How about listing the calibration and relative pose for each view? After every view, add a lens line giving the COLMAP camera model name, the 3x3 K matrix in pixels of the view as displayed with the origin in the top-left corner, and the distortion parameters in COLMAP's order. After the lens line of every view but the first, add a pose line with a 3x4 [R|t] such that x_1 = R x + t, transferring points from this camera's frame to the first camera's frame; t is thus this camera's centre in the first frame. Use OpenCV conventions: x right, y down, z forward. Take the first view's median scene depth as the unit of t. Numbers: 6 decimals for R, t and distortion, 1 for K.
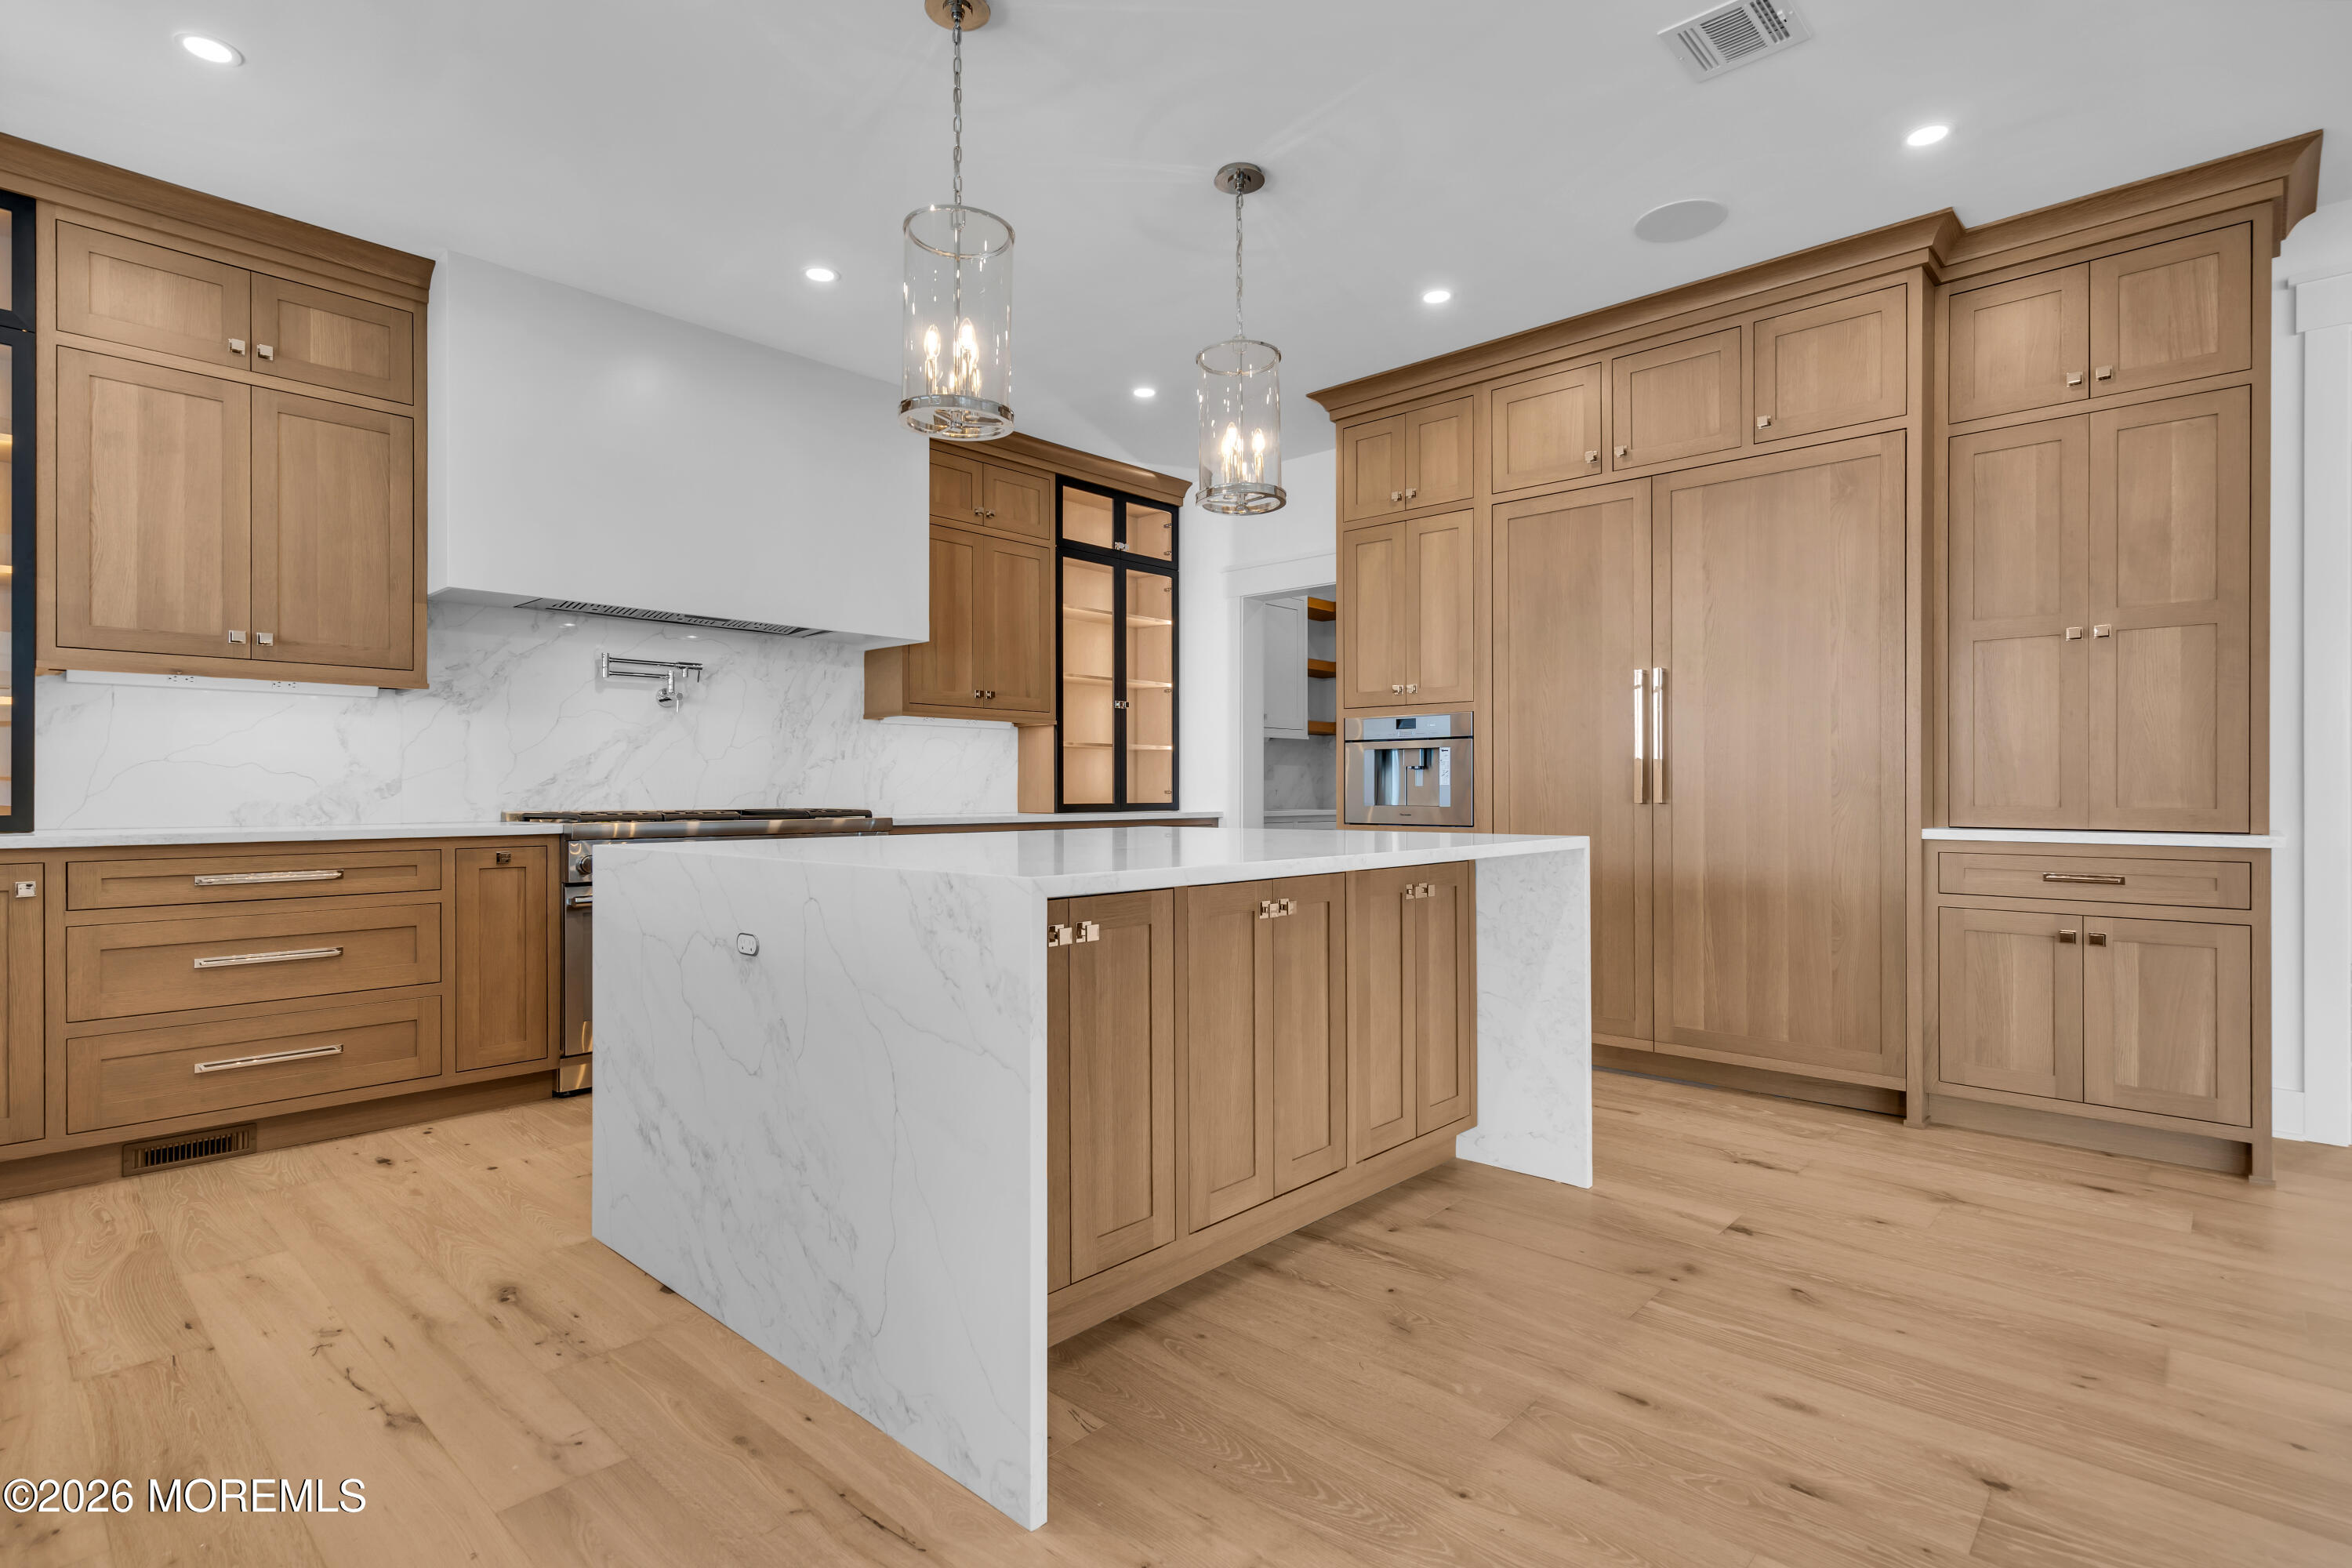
lens RADIAL K [[1175.7, 0, 1178.8], [0, 1175.7, 785.7], [0, 0, 1]] dist [0.002554, 0.002831]
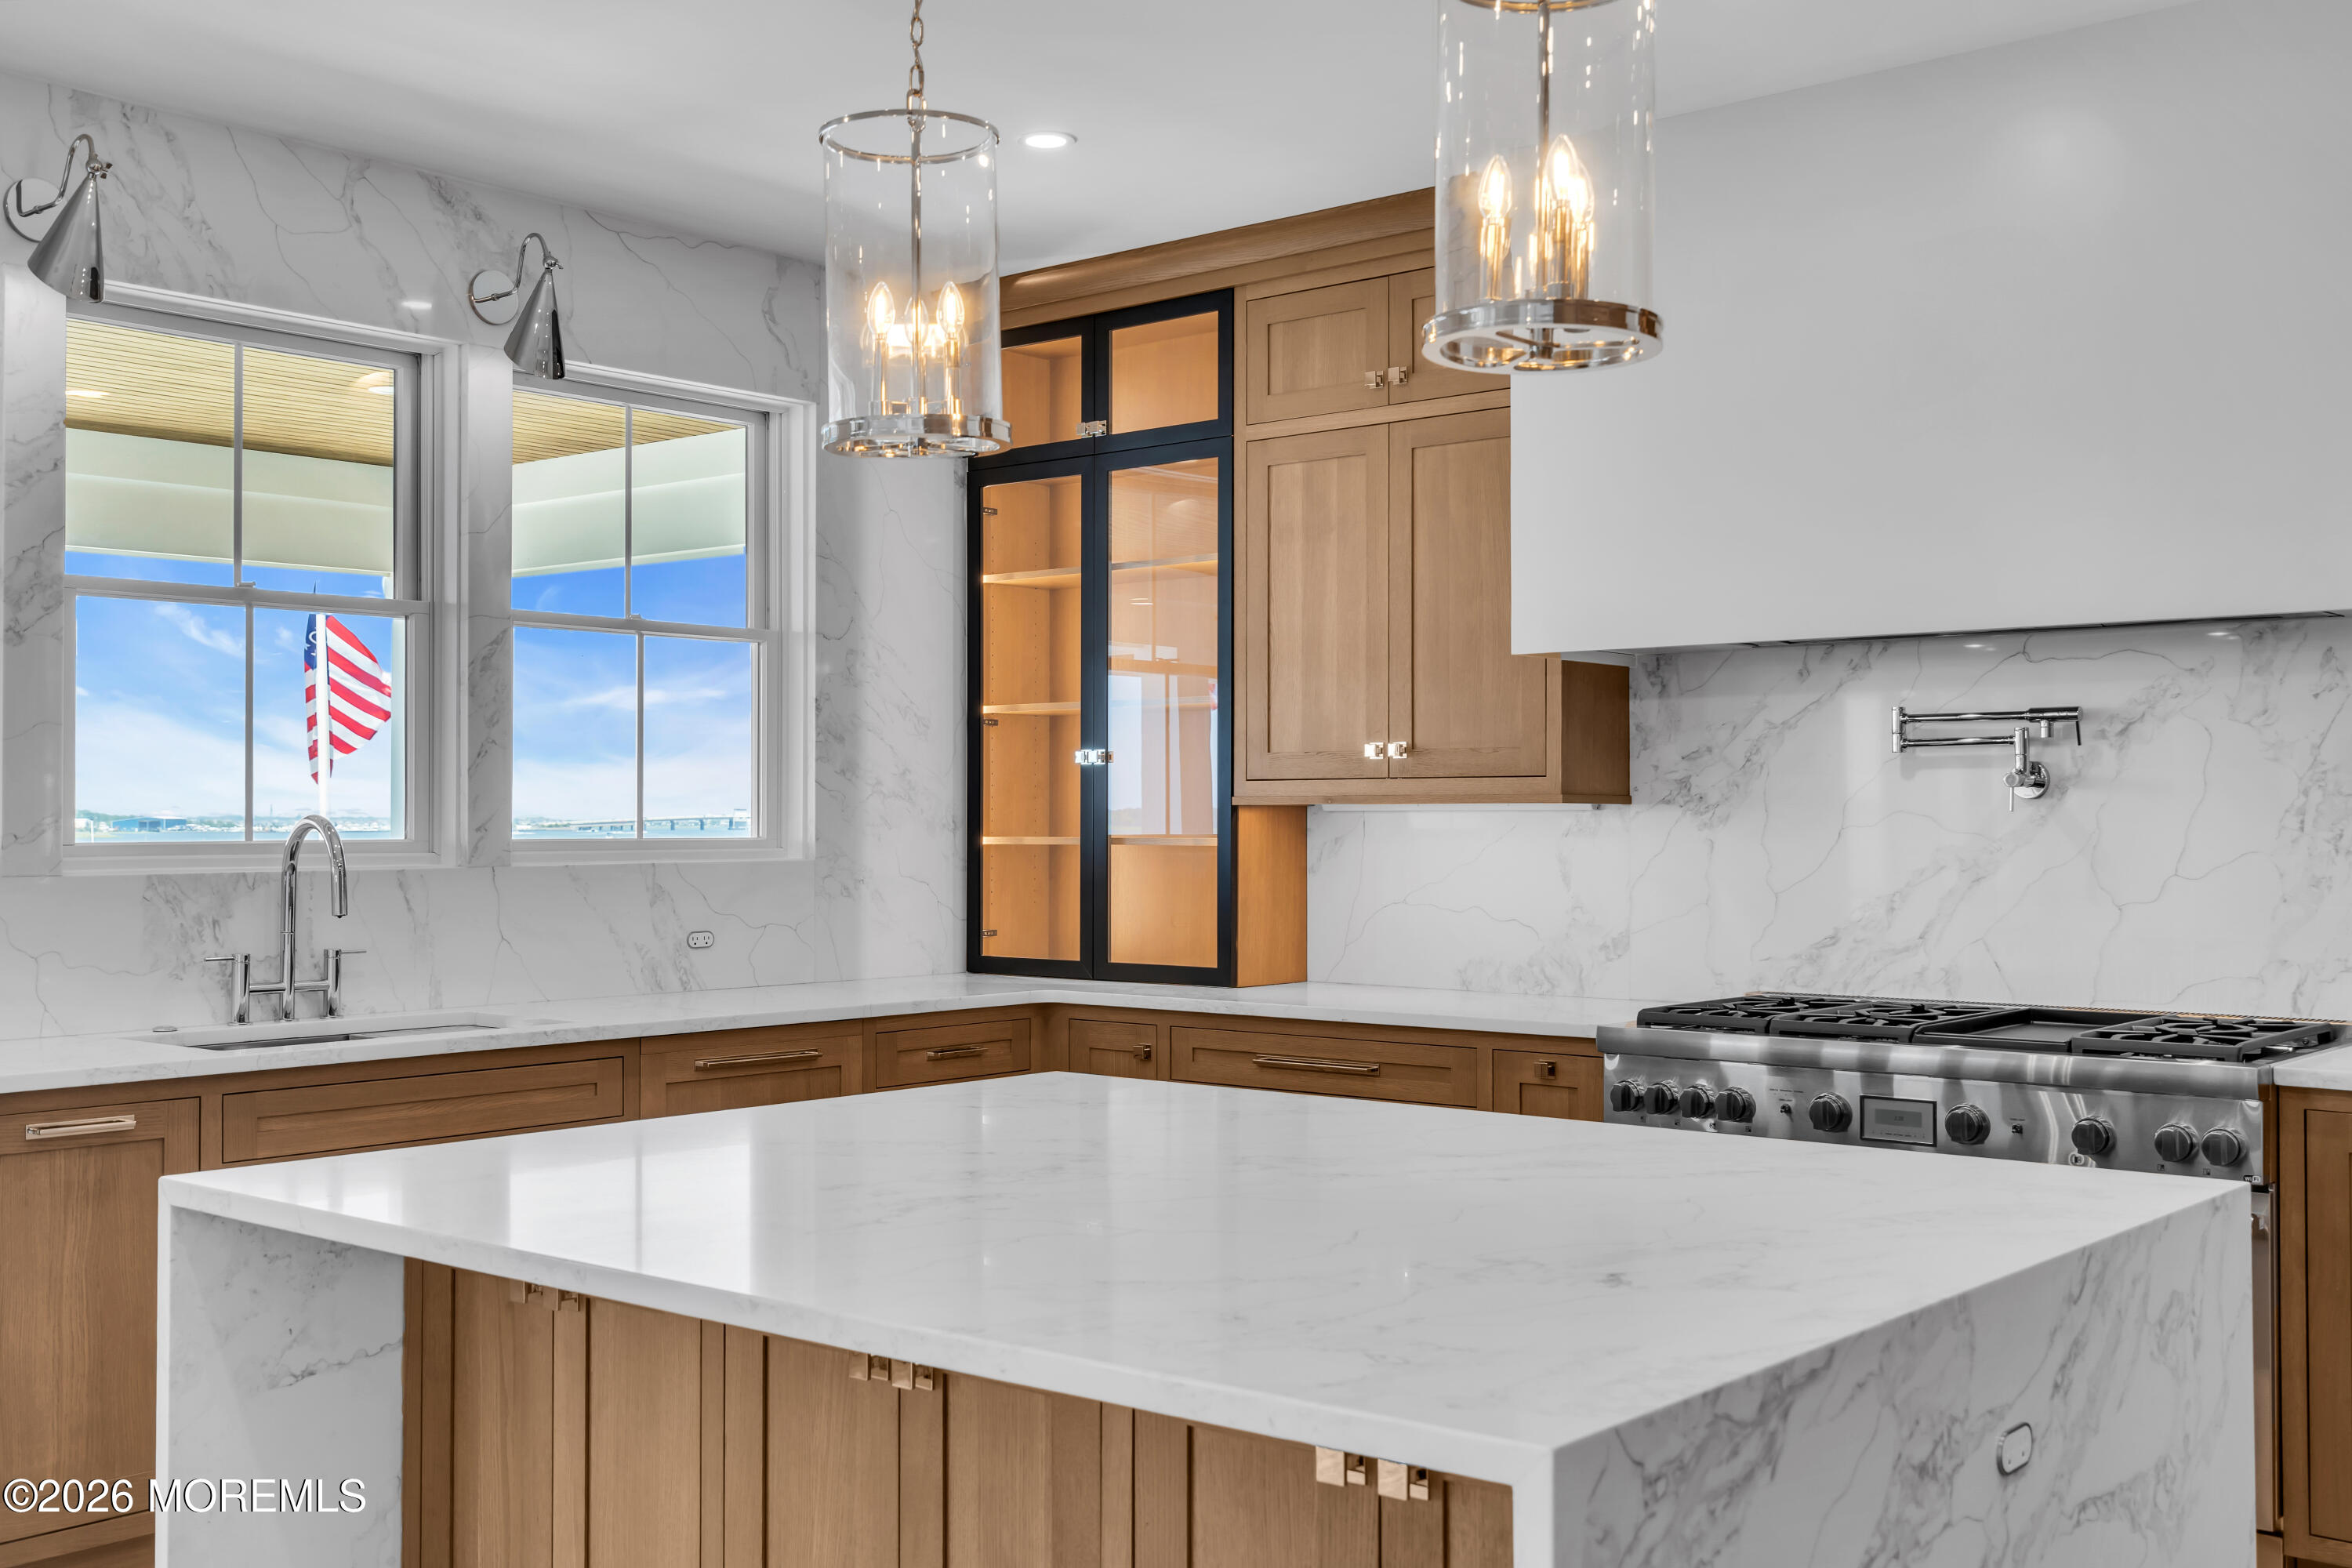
lens RADIAL K [[2289.7, 0, 1167.8], [0, 2289.7, 789.0], [0, 0, 1]] dist [0.005301, 0.000000]
pose [[0.034538, -0.015756, -0.999279, 0.635466], [0.004261, 0.999869, -0.015618, -0.069434], [0.999394, -0.003718, 0.034601, 0.726535]]
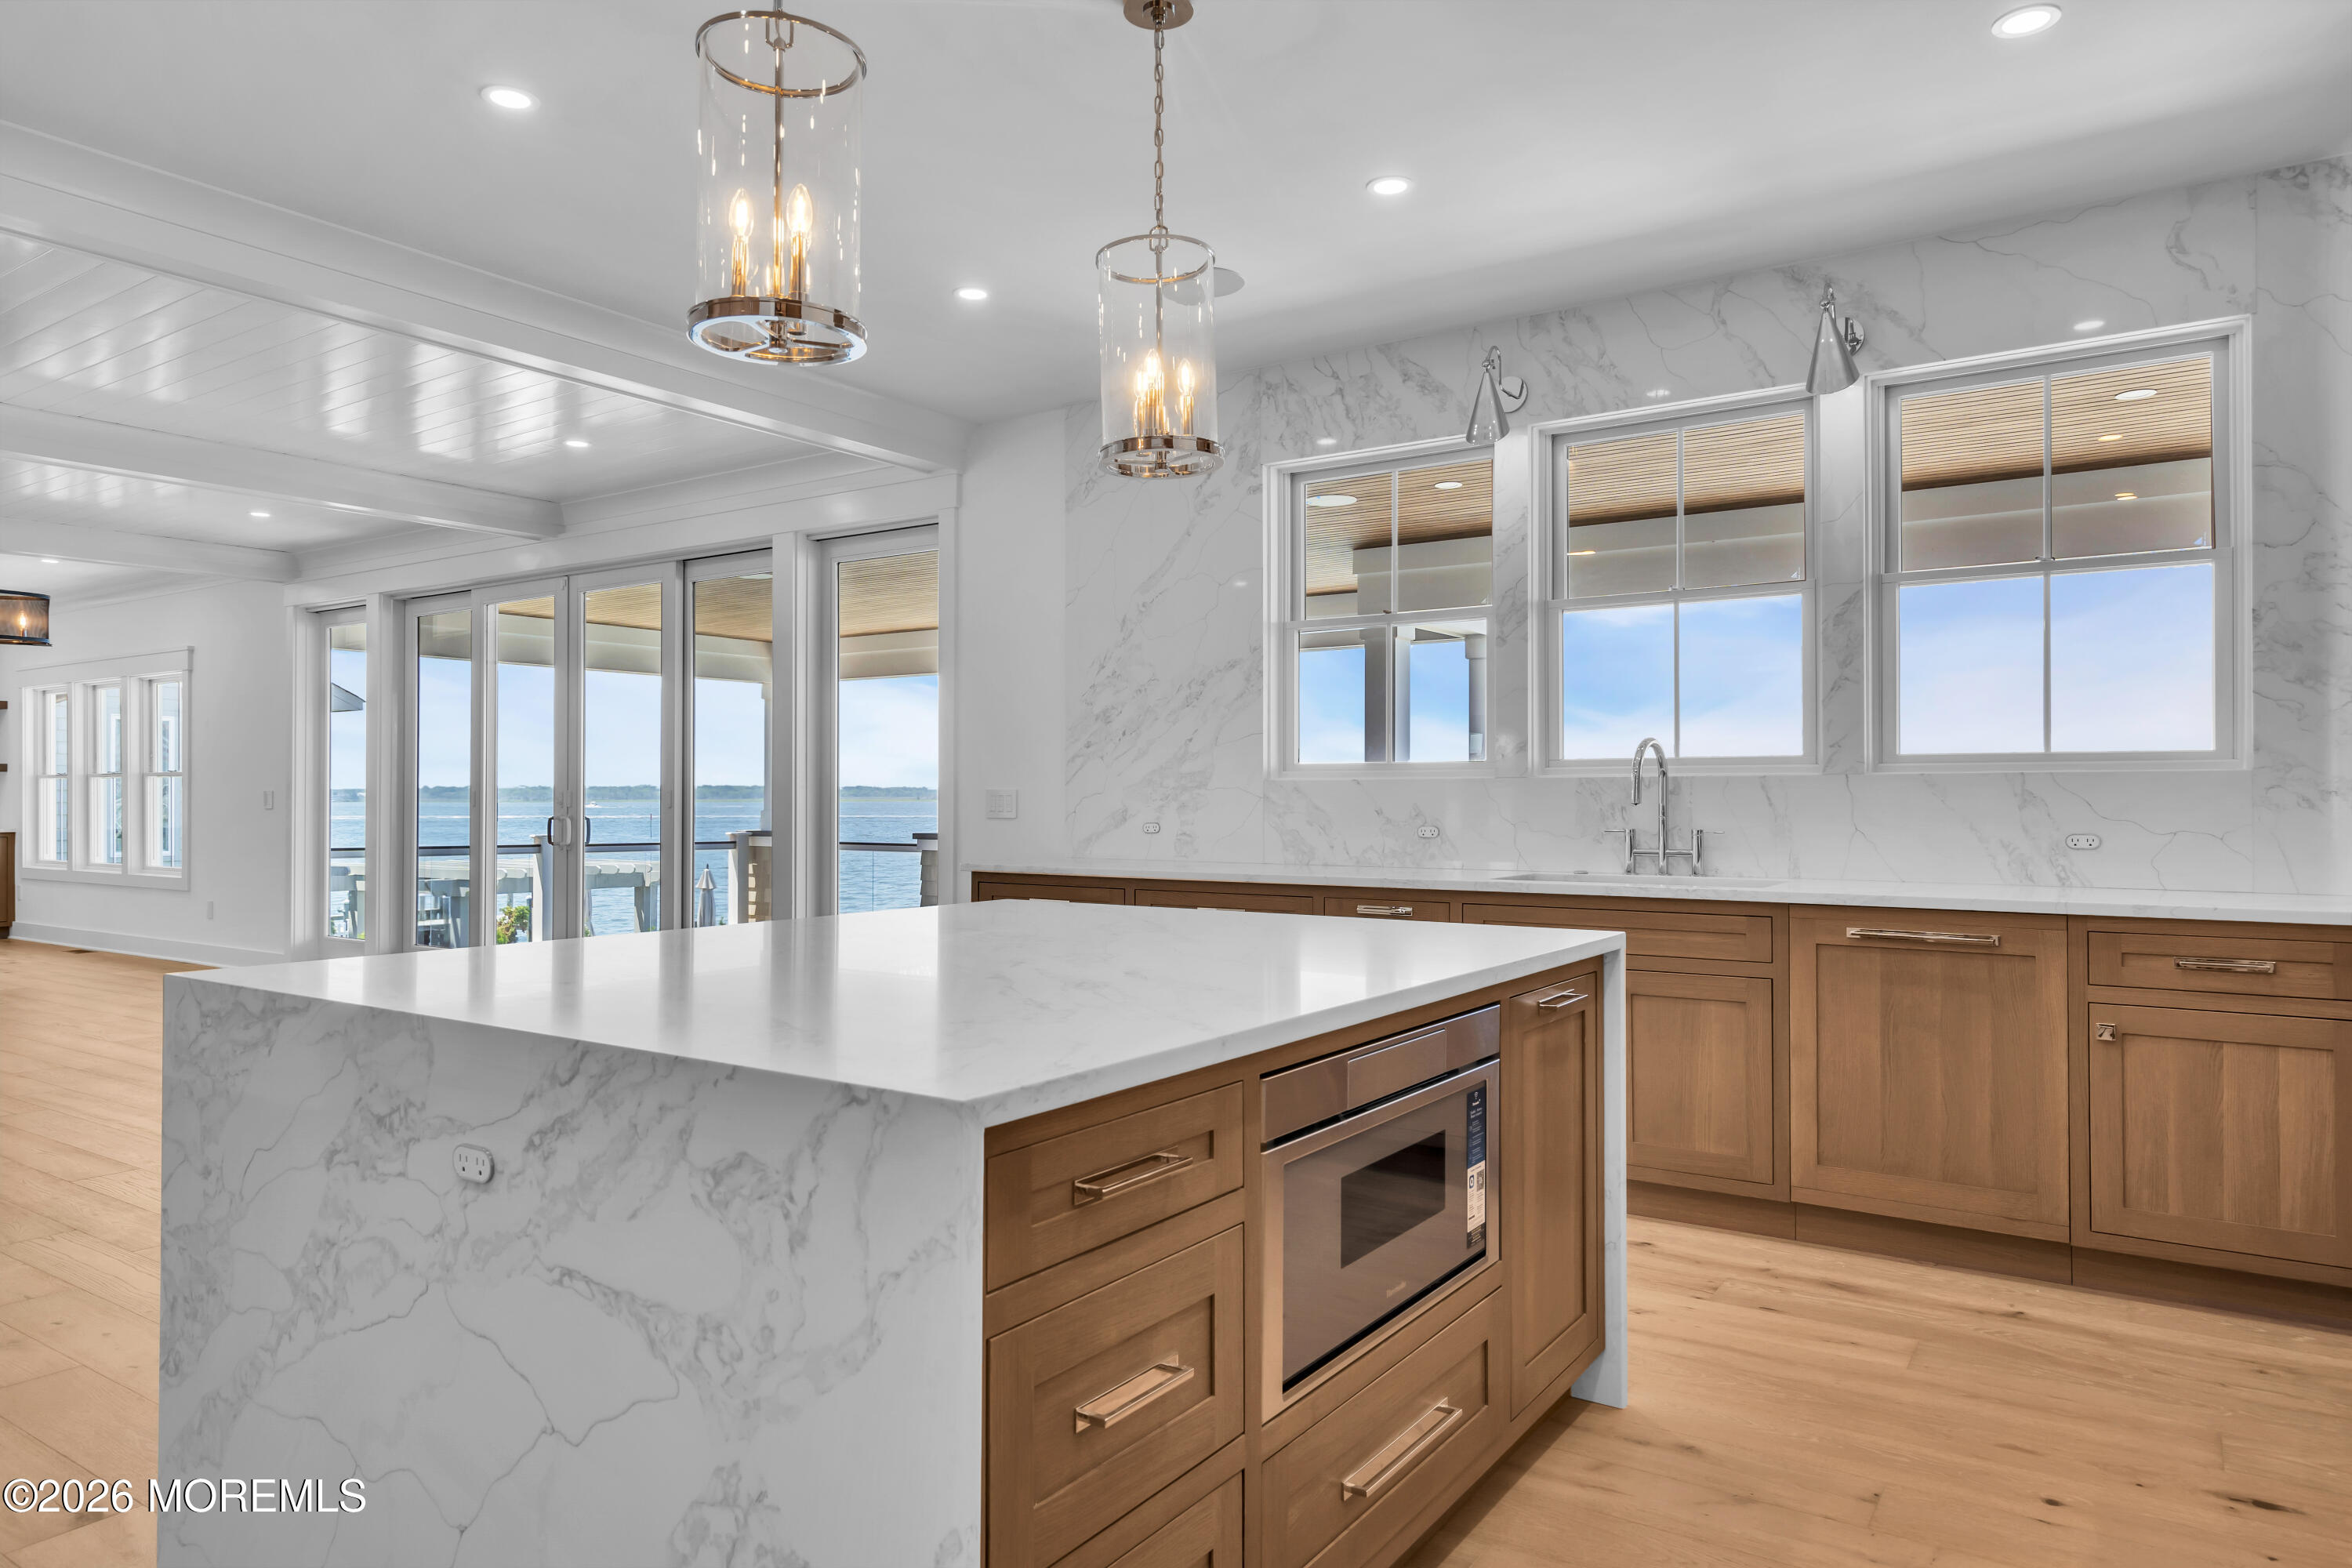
lens RADIAL K [[1459.7, 0, 1162.9], [0, 1459.7, 782.0], [0, 0, 1]] dist [-0.000079, 0.000035]
pose [[-0.988579, 0.000927, -0.150699, -0.022112], [0.002724, 0.999928, -0.011721, -0.029894], [0.150678, -0.011997, -0.988510, 1.388836]]
